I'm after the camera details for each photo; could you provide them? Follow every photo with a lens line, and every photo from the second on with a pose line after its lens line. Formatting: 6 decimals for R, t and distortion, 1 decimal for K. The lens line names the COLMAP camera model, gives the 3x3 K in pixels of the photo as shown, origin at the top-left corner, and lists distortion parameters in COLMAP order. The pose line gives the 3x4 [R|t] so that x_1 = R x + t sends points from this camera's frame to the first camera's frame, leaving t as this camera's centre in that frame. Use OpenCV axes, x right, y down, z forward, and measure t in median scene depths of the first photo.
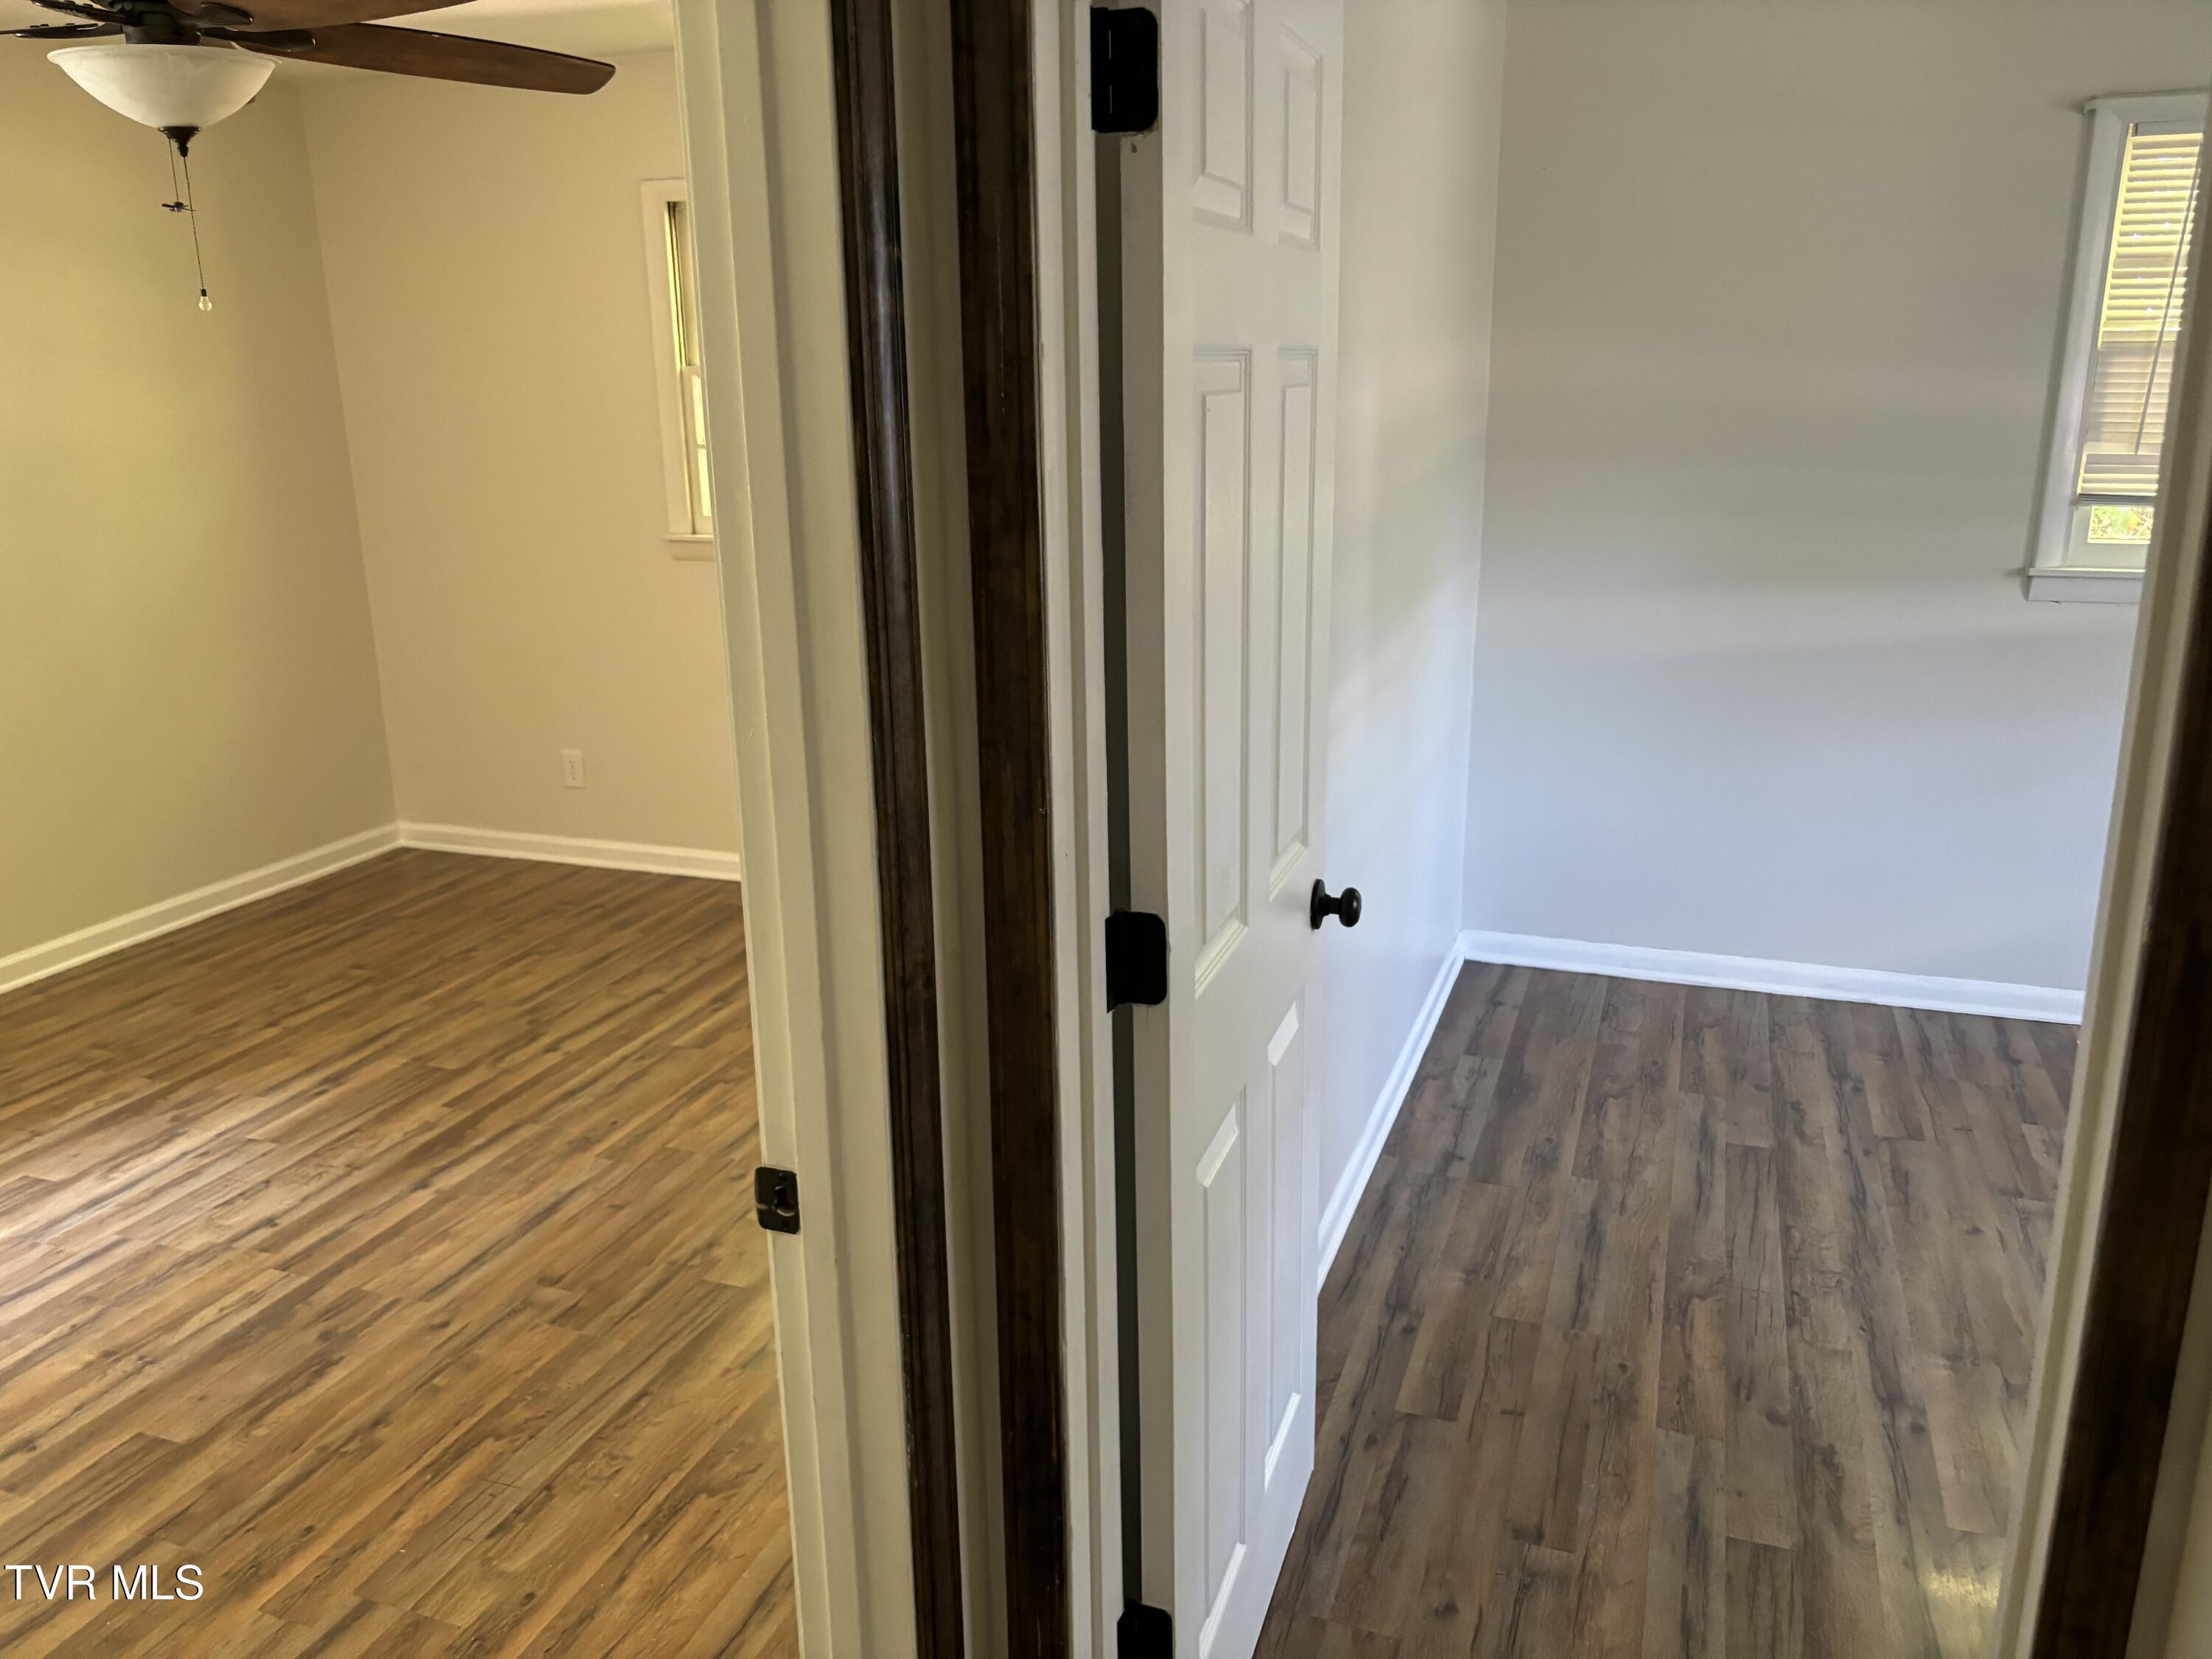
lens RADIAL K [[1680.7, 0, 1076.6], [0, 1680.7, 824.8], [0, 0, 1]] dist [0.057600, -0.056597]
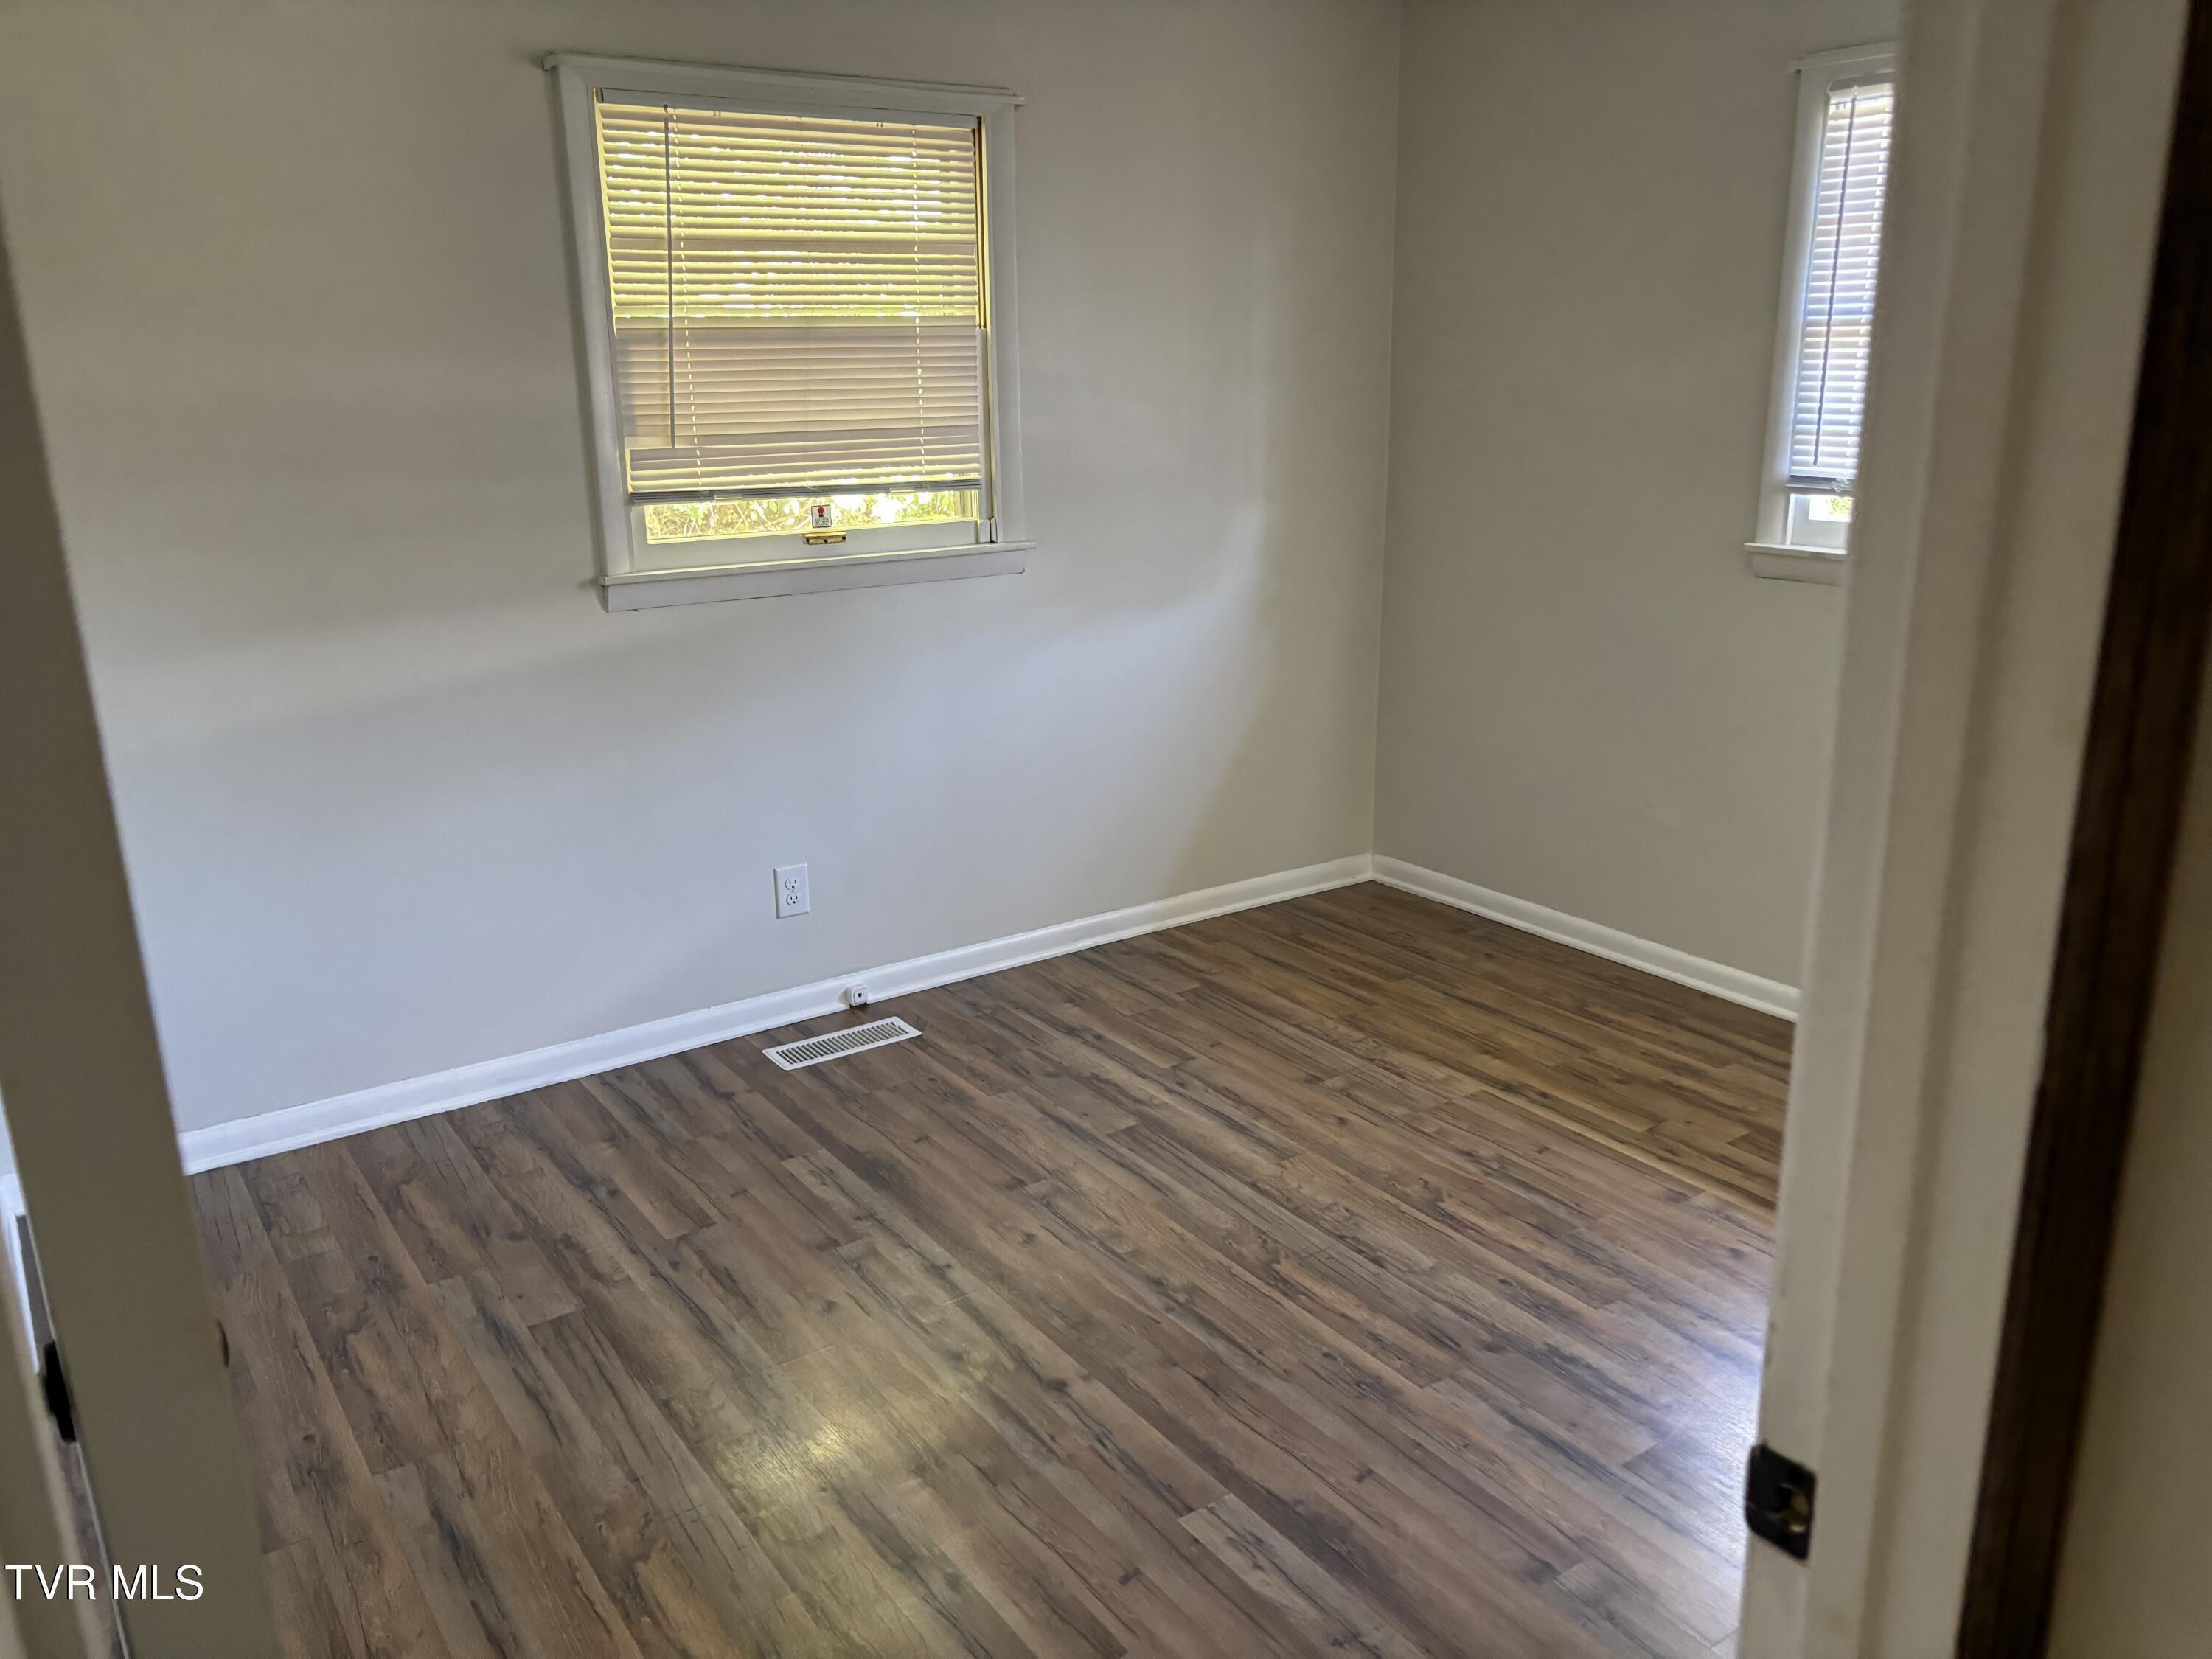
lens RADIAL K [[1680.7, 0, 1127.9], [0, 1680.7, 833.9], [0, 0, 1]] dist [0.057600, -0.056597]
pose [[0.562994, -0.219612, 0.796749, -0.037904], [0.219227, 0.969197, 0.112236, -0.060716], [-0.796855, 0.111480, 0.593797, 0.267768]]
